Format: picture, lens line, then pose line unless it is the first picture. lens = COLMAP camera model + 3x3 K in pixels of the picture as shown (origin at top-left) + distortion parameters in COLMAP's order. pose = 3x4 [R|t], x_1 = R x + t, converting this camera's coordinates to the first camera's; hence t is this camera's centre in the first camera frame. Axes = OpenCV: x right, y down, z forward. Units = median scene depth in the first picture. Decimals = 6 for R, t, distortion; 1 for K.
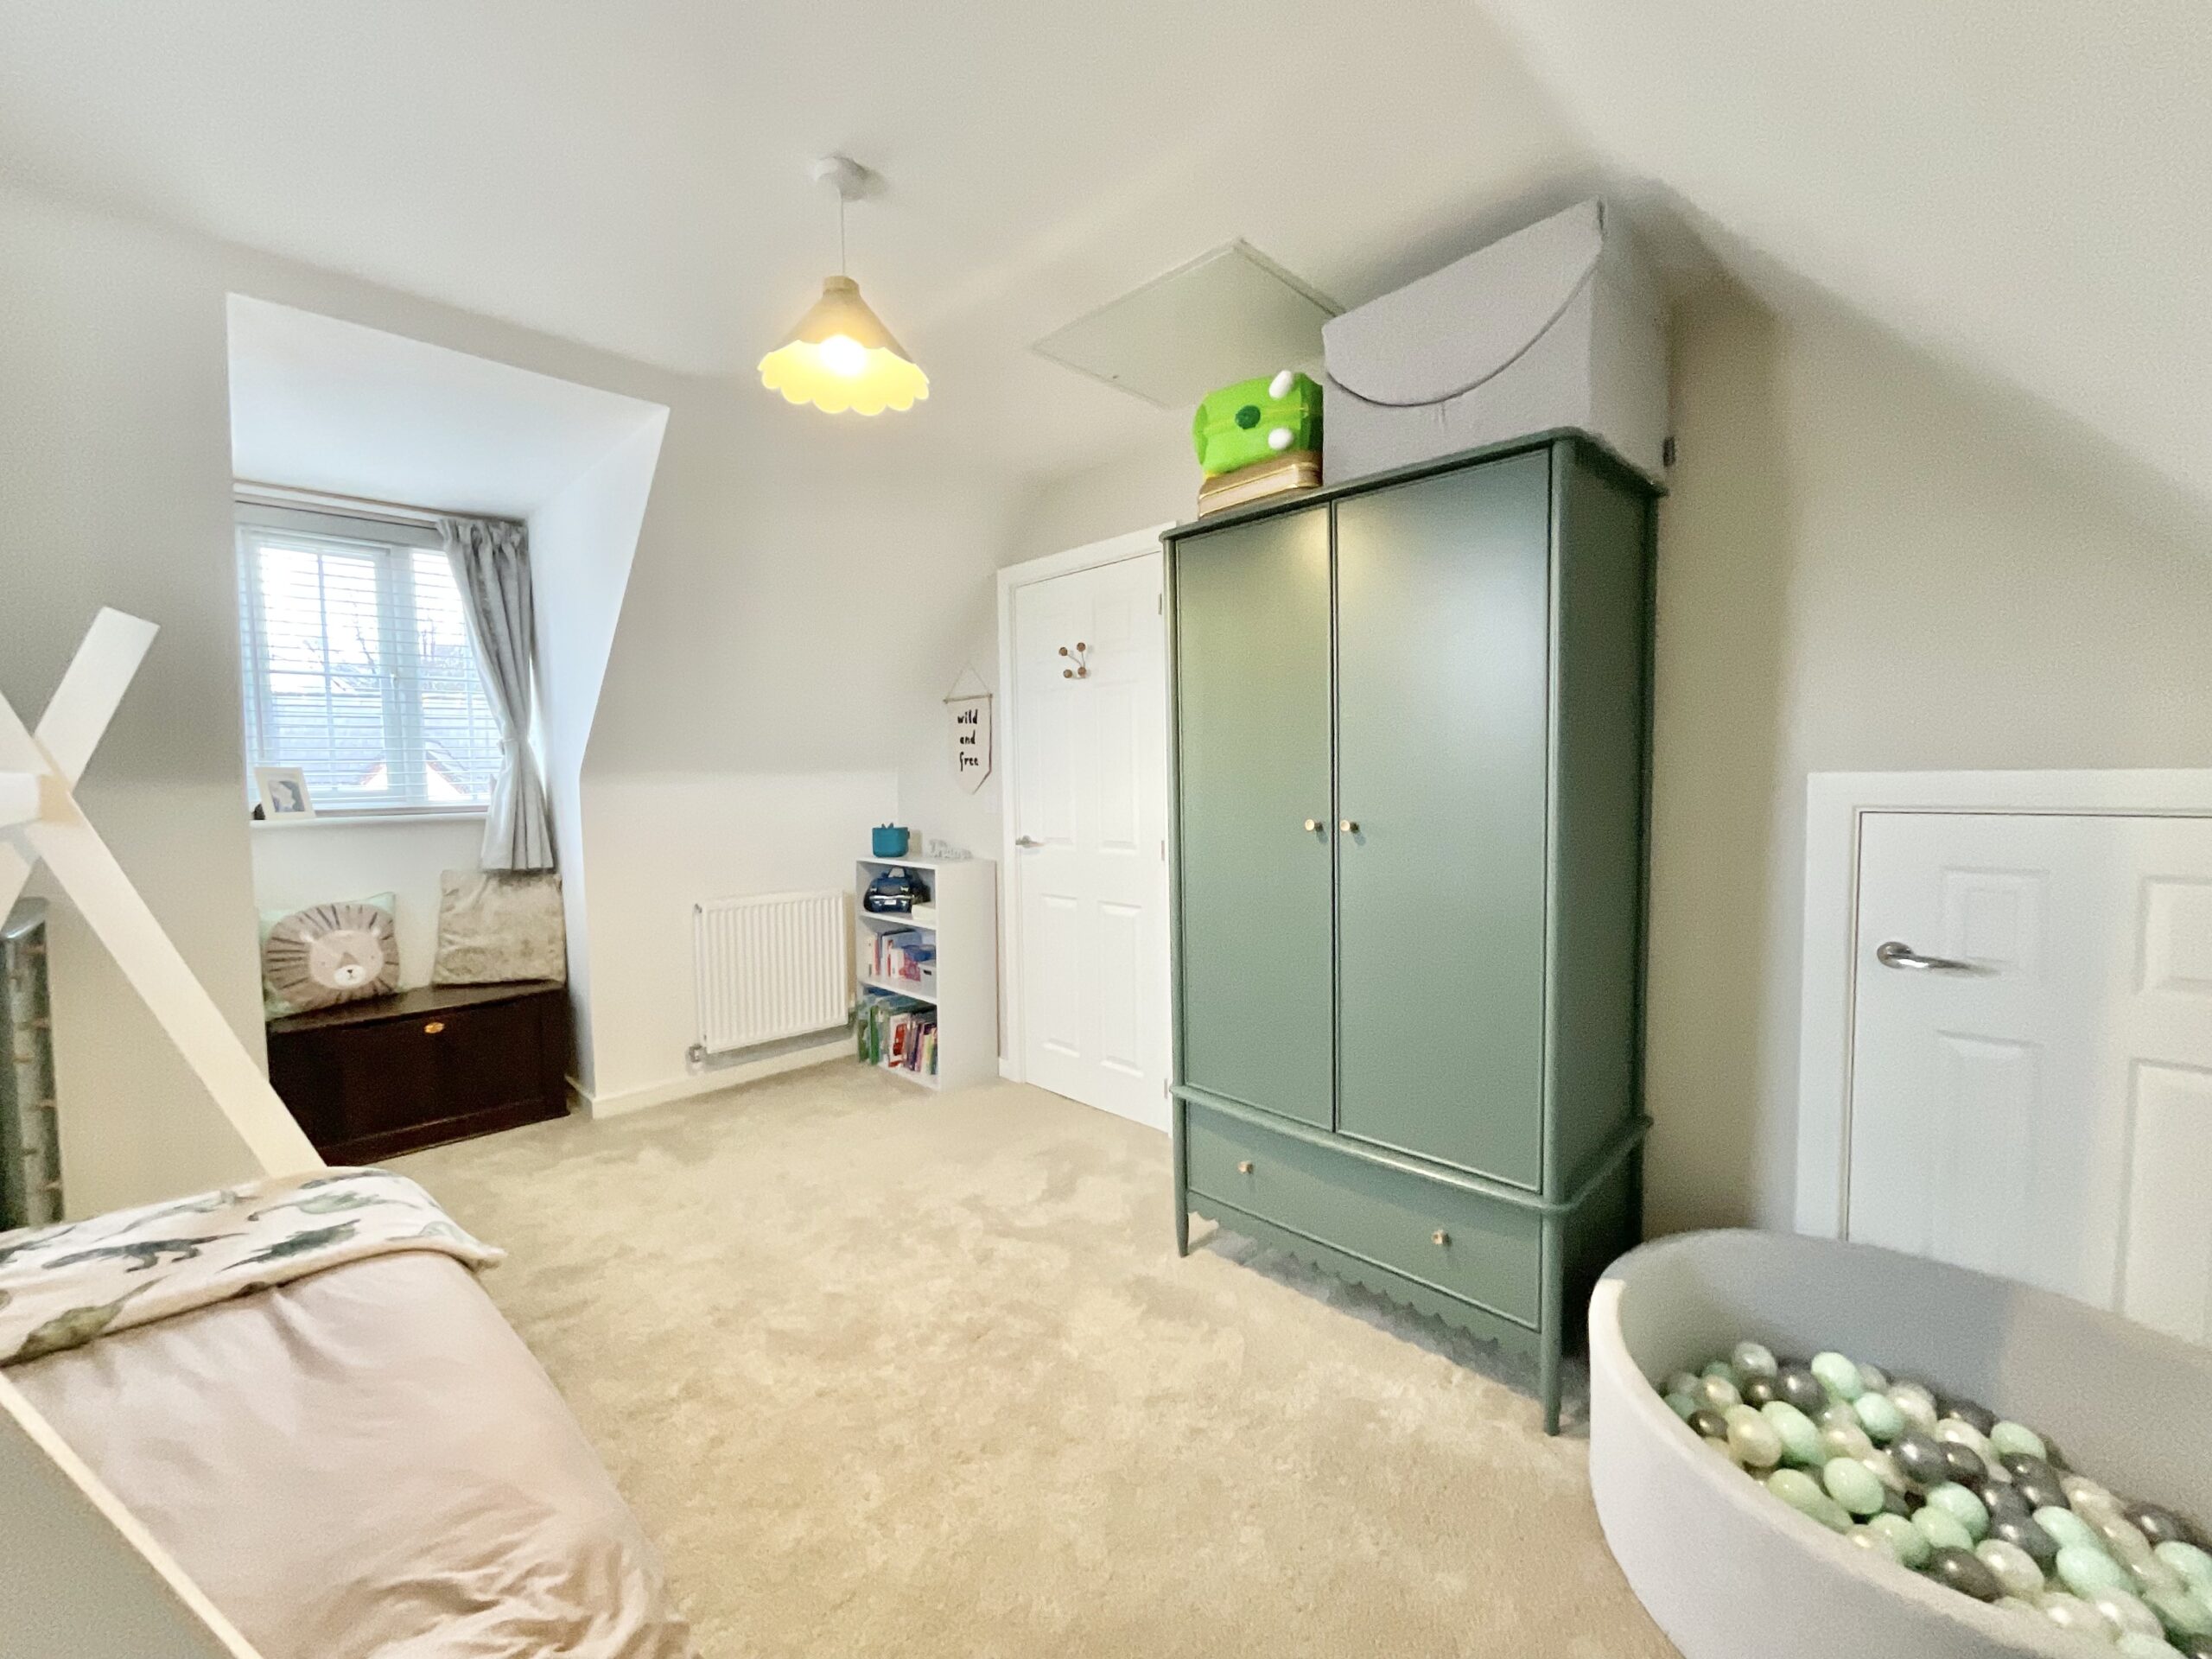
lens RADIAL K [[900.6, 0, 1104.0], [0, 900.6, 825.7], [0, 0, 1]] dist [-0.000623, -0.000702]
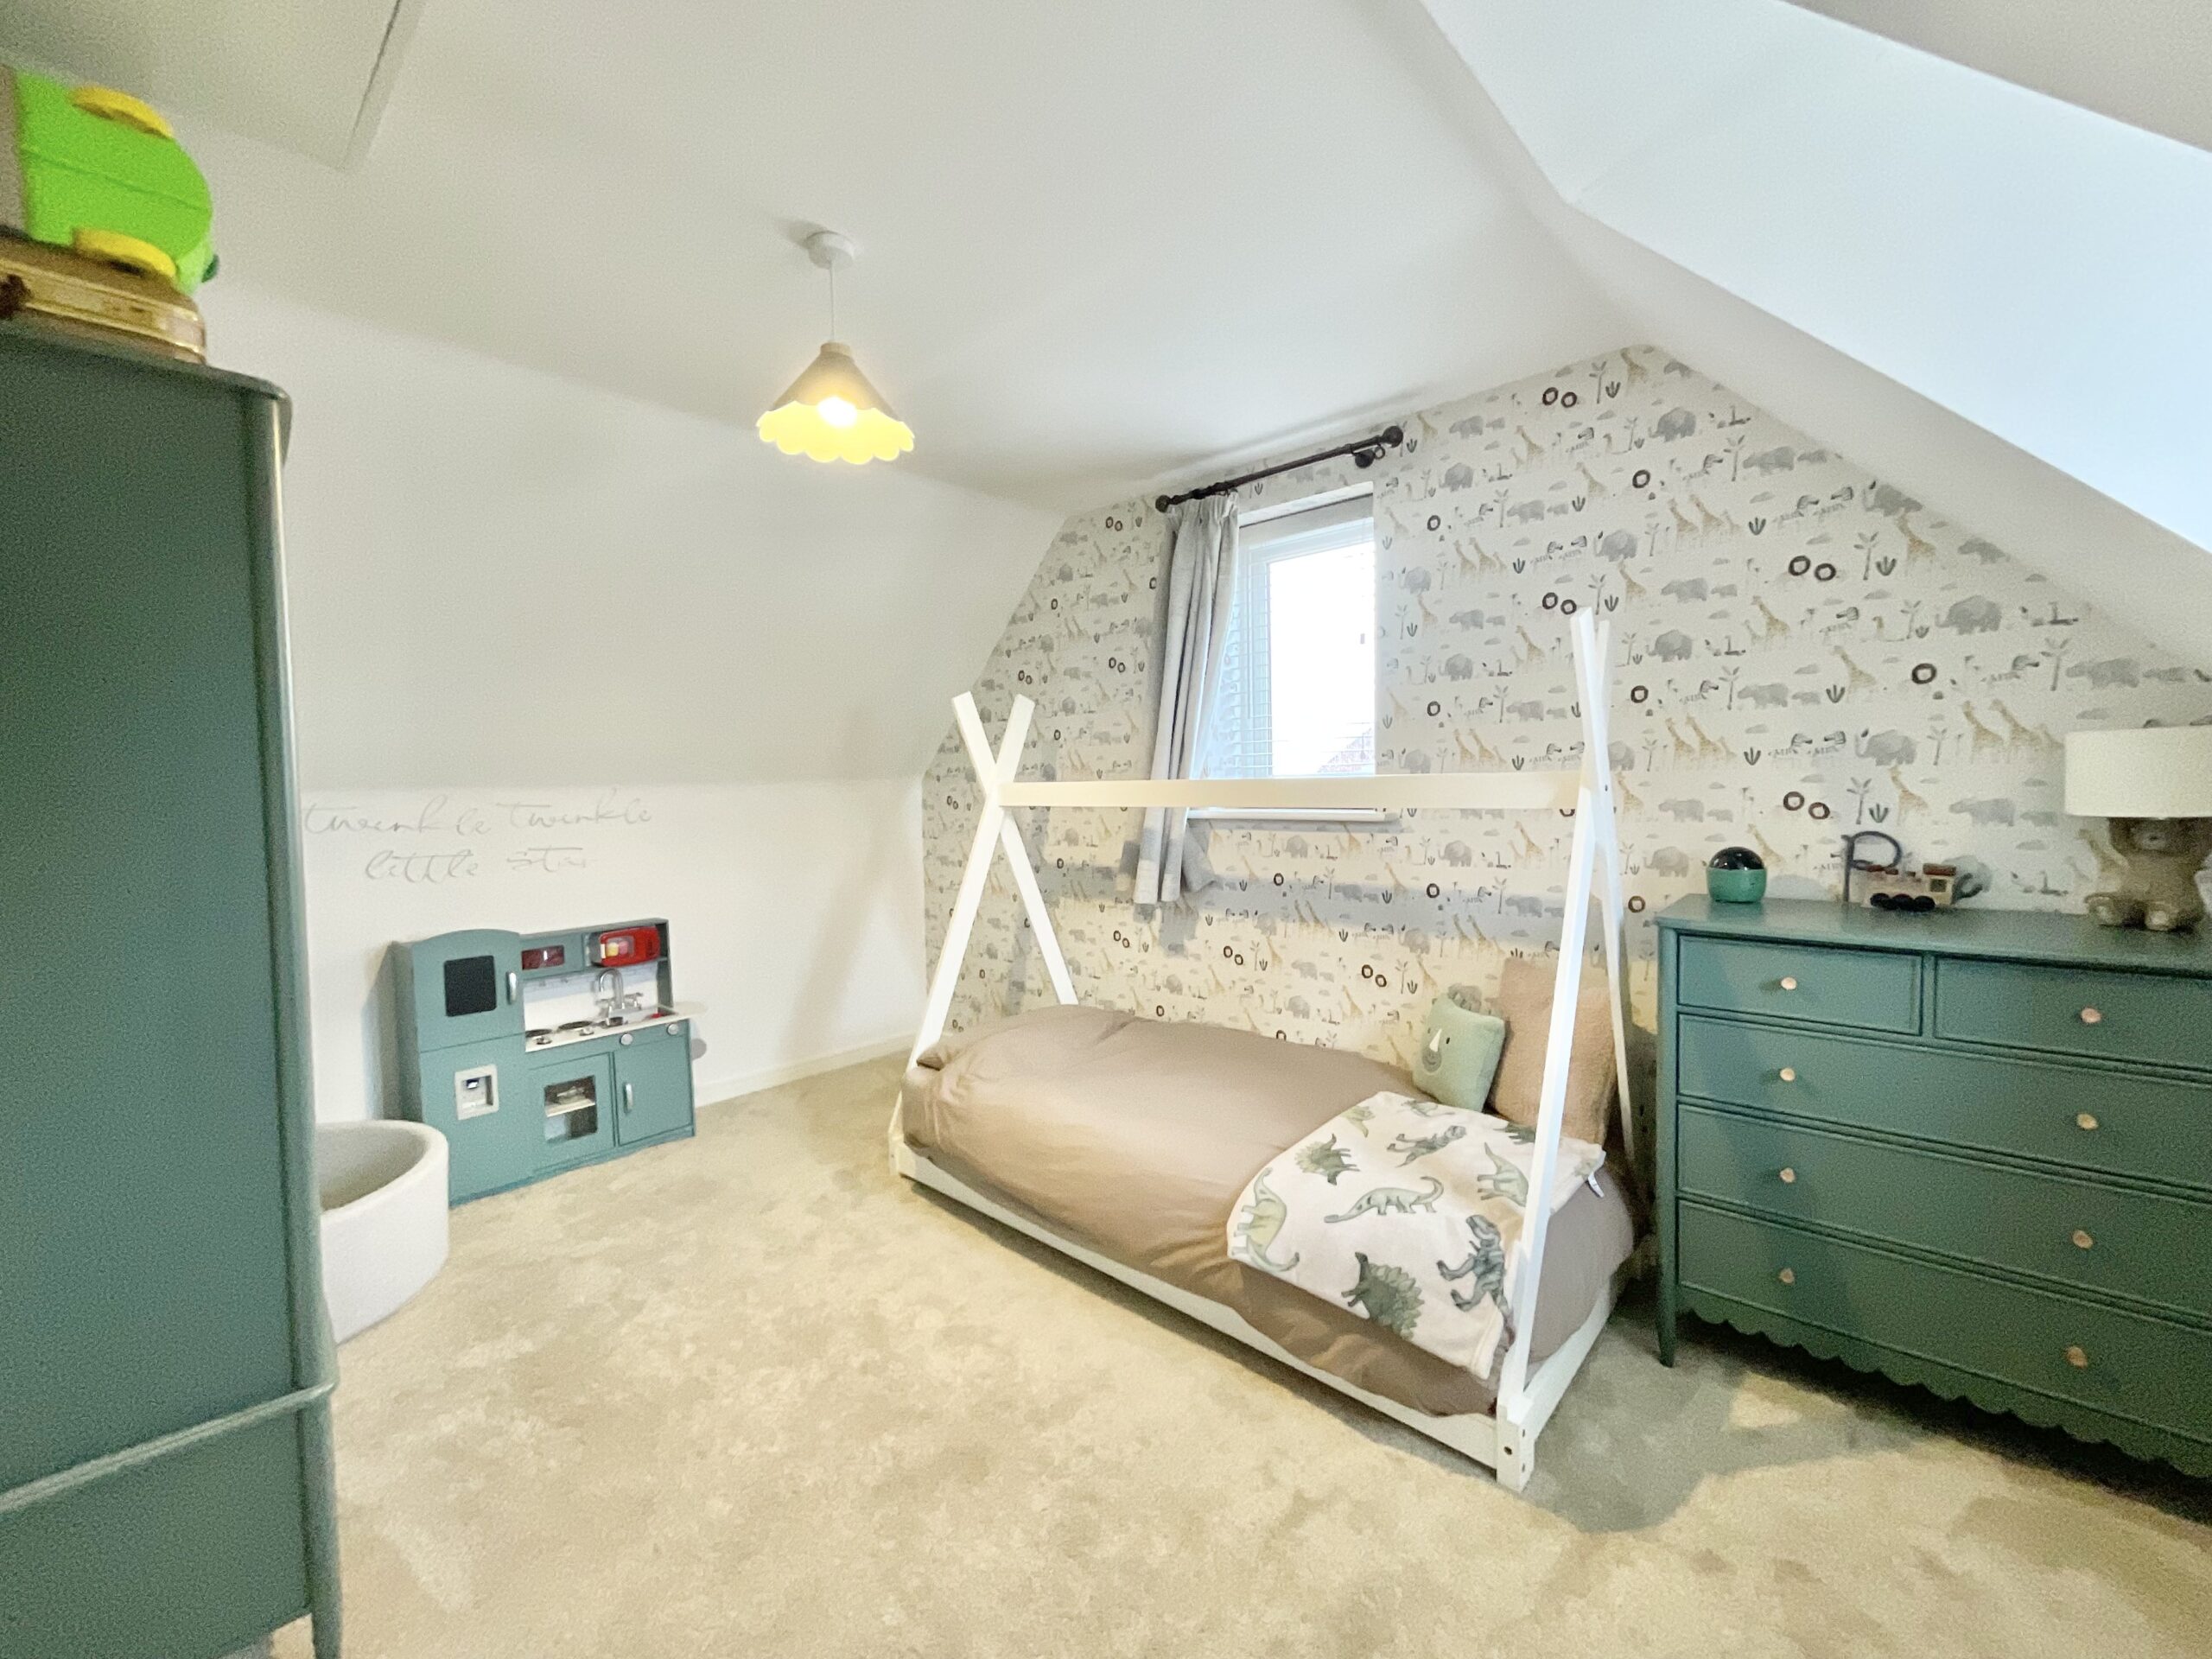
lens RADIAL K [[900.6, 0, 1104.0], [0, 900.6, 825.7], [0, 0, 1]] dist [-0.000623, -0.000702]
pose [[-0.998972, 0.038667, -0.023655, -0.570474], [0.035973, 0.993791, 0.105284, -0.130523], [0.027579, 0.104325, -0.994161, 2.157544]]
